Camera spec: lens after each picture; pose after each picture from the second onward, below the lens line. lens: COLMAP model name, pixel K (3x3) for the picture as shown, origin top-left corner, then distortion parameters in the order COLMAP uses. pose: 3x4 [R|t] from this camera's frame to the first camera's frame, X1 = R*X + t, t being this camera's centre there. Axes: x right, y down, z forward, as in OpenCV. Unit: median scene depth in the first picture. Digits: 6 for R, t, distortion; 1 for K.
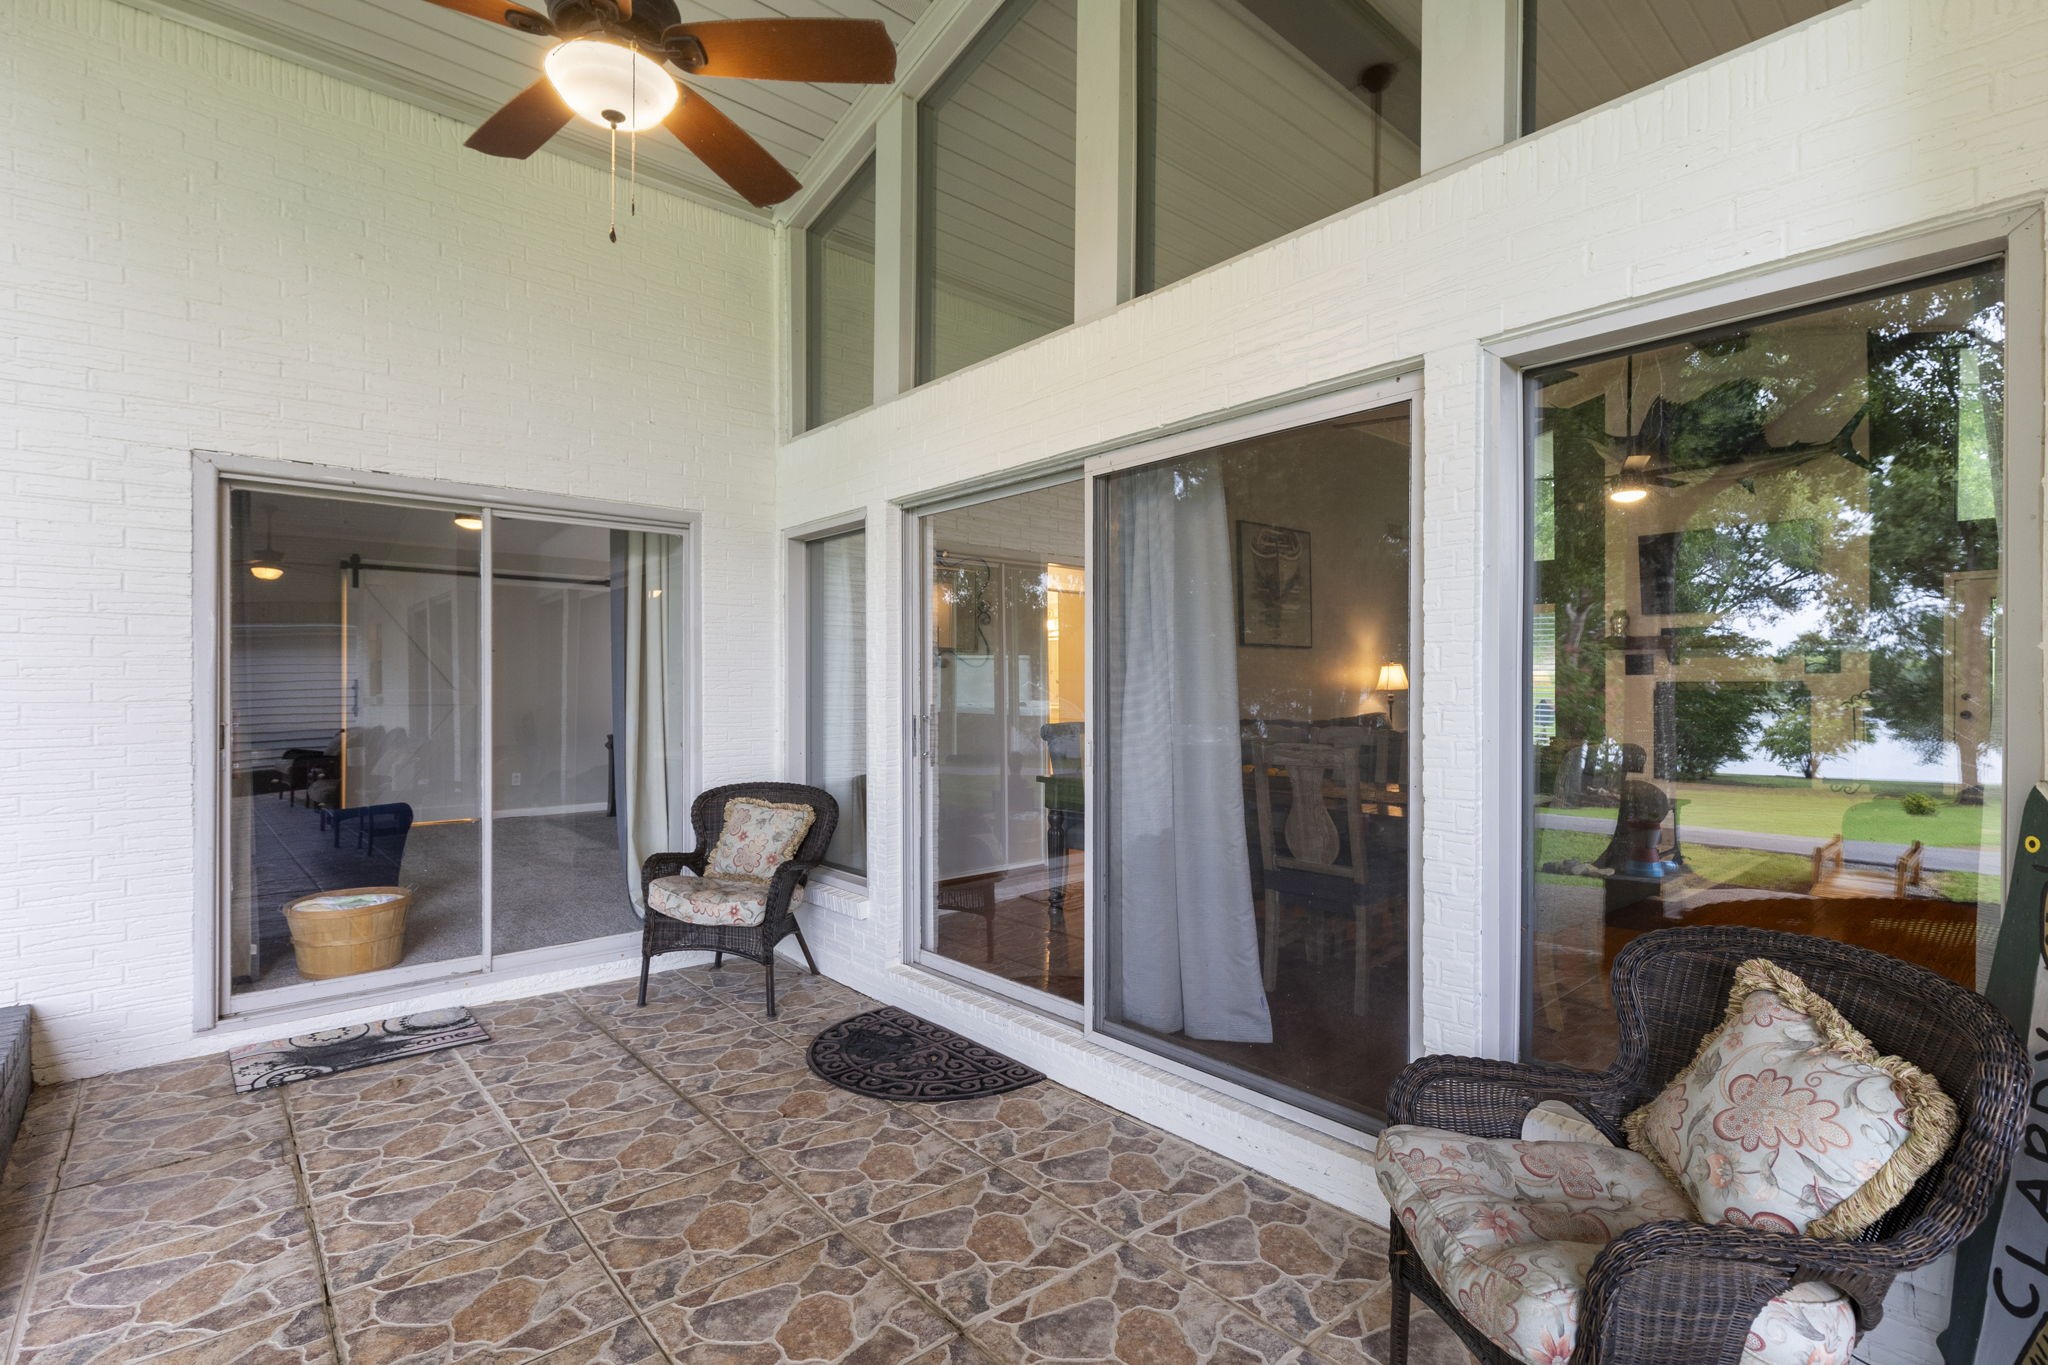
lens RADIAL K [[949.9, 0, 1016.4], [0, 949.9, 688.5], [0, 0, 1]] dist [-0.028055, 0.000764]
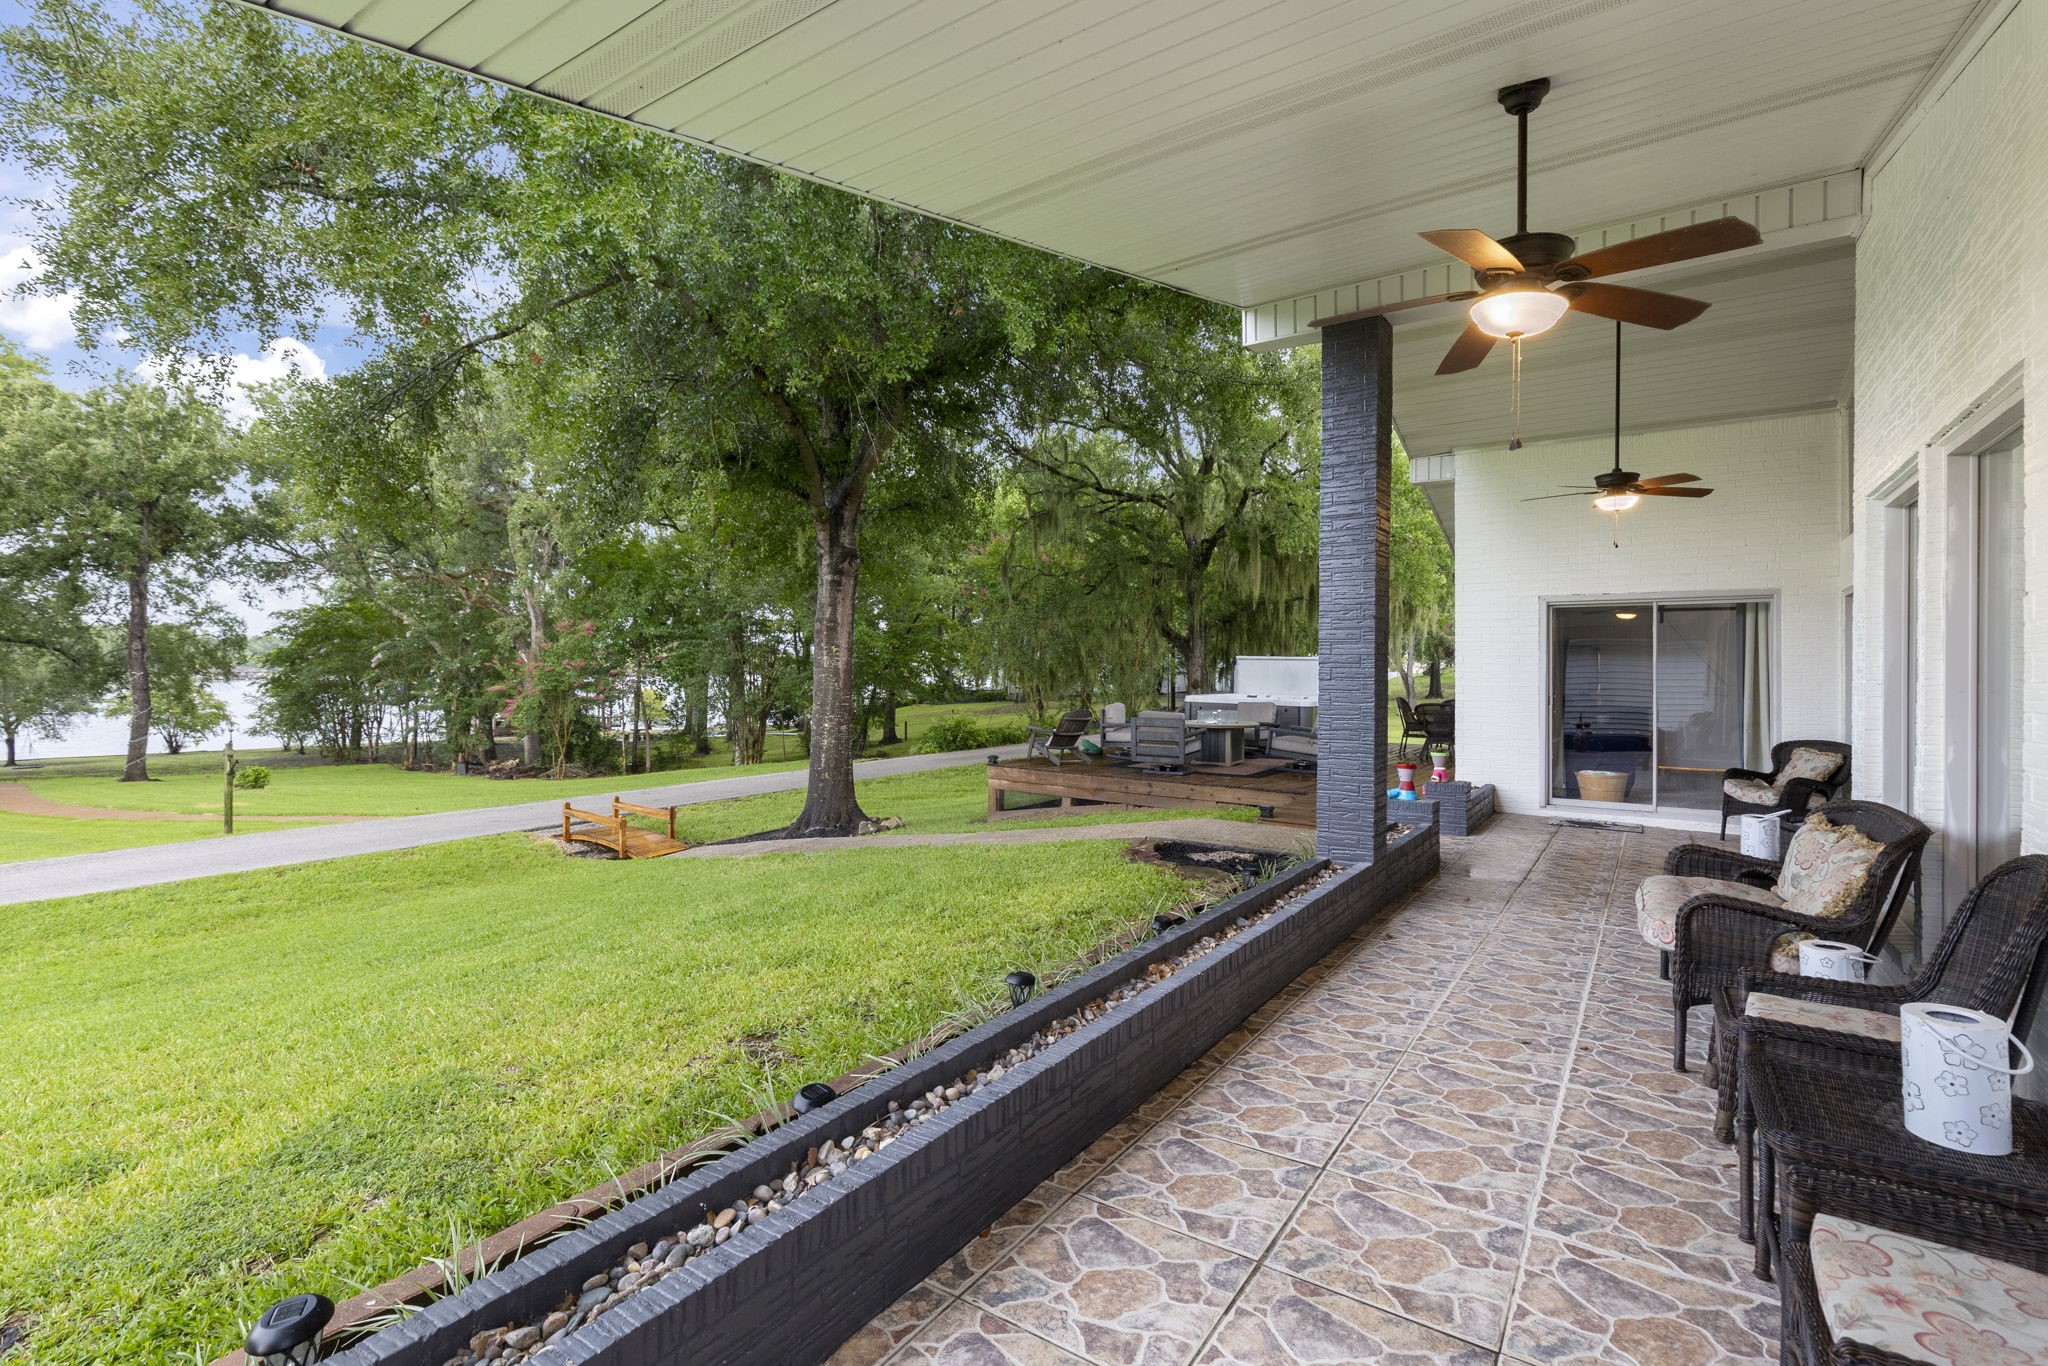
lens RADIAL K [[949.9, 0, 1019.5], [0, 949.9, 674.3], [0, 0, 1]] dist [-0.028055, 0.000764]
pose [[0.246523, 0.009126, -0.969094, 1.149902], [0.005030, 0.999930, 0.010696, -0.052357], [0.969124, -0.007512, 0.246460, -0.944491]]
